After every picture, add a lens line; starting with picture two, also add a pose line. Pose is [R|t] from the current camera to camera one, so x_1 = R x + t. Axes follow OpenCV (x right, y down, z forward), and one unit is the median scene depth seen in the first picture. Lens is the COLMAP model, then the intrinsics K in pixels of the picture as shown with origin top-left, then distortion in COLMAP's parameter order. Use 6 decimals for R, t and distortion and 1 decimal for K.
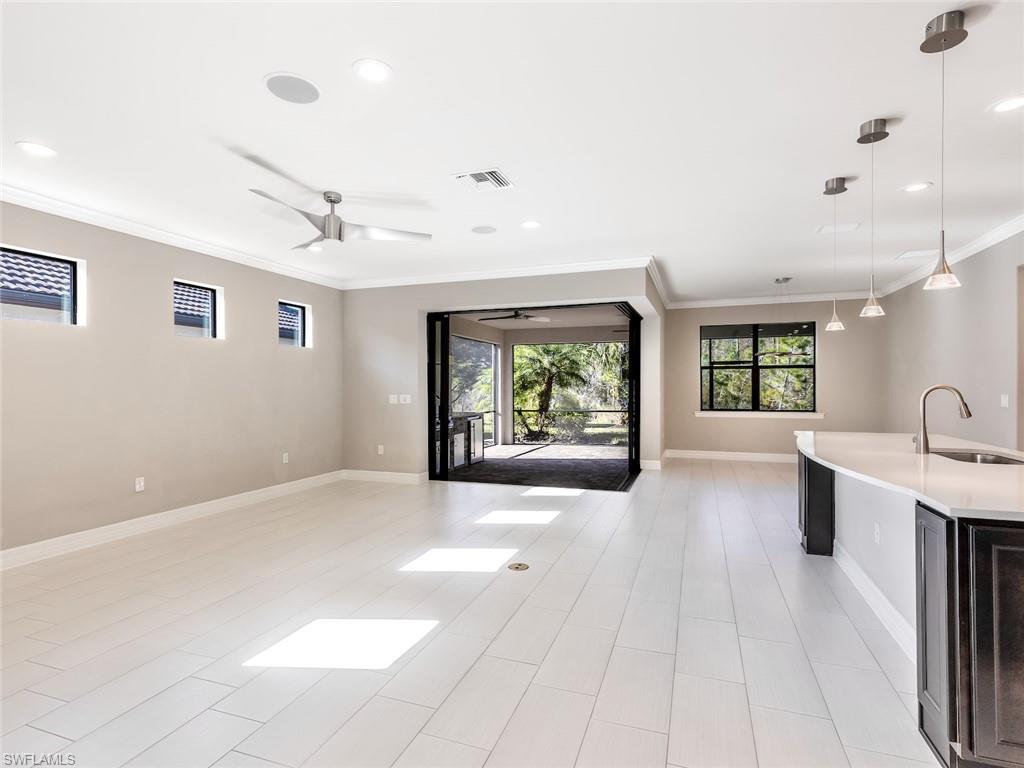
lens RADIAL K [[508.1, 0, 517.1], [0, 508.1, 385.3], [0, 0, 1]] dist [-0.001612, 0.000004]
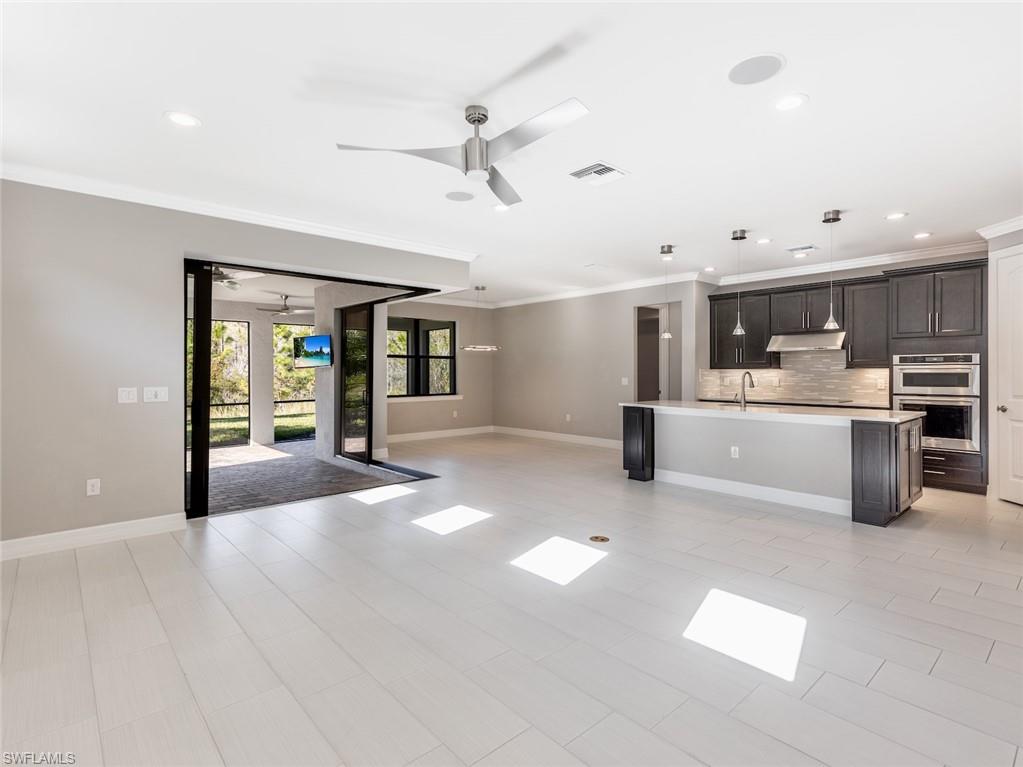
lens RADIAL K [[511.5, 0, 515.1], [0, 511.5, 370.6], [0, 0, 1]] dist [0.008695, 0.000022]
pose [[0.486437, 0.005877, 0.873696, -1.083101], [-0.001076, 0.999981, -0.006127, 0.004812], [-0.873715, 0.002040, 0.486434, 0.652708]]
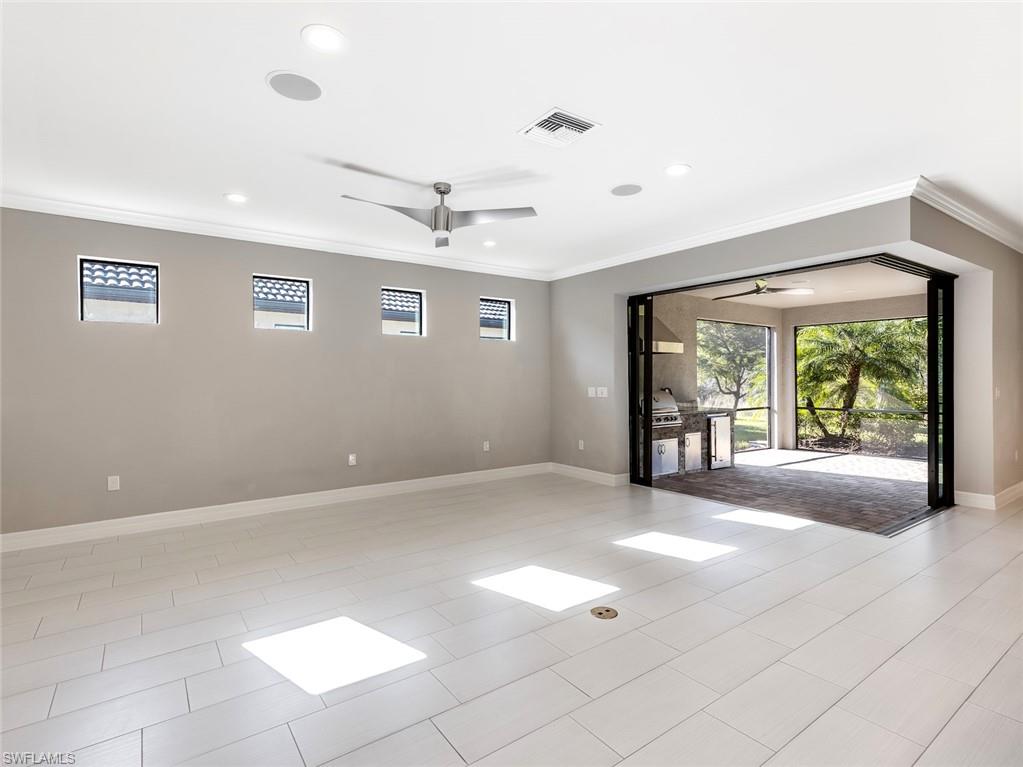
lens RADIAL K [[511.5, 0, 515.1], [0, 511.5, 370.6], [0, 0, 1]] dist [0.008695, 0.000022]
pose [[0.822686, -0.007411, -0.568448, 0.352093], [0.001326, 0.999937, -0.011117, -0.003222], [0.568495, 0.008392, 0.822644, 0.289027]]
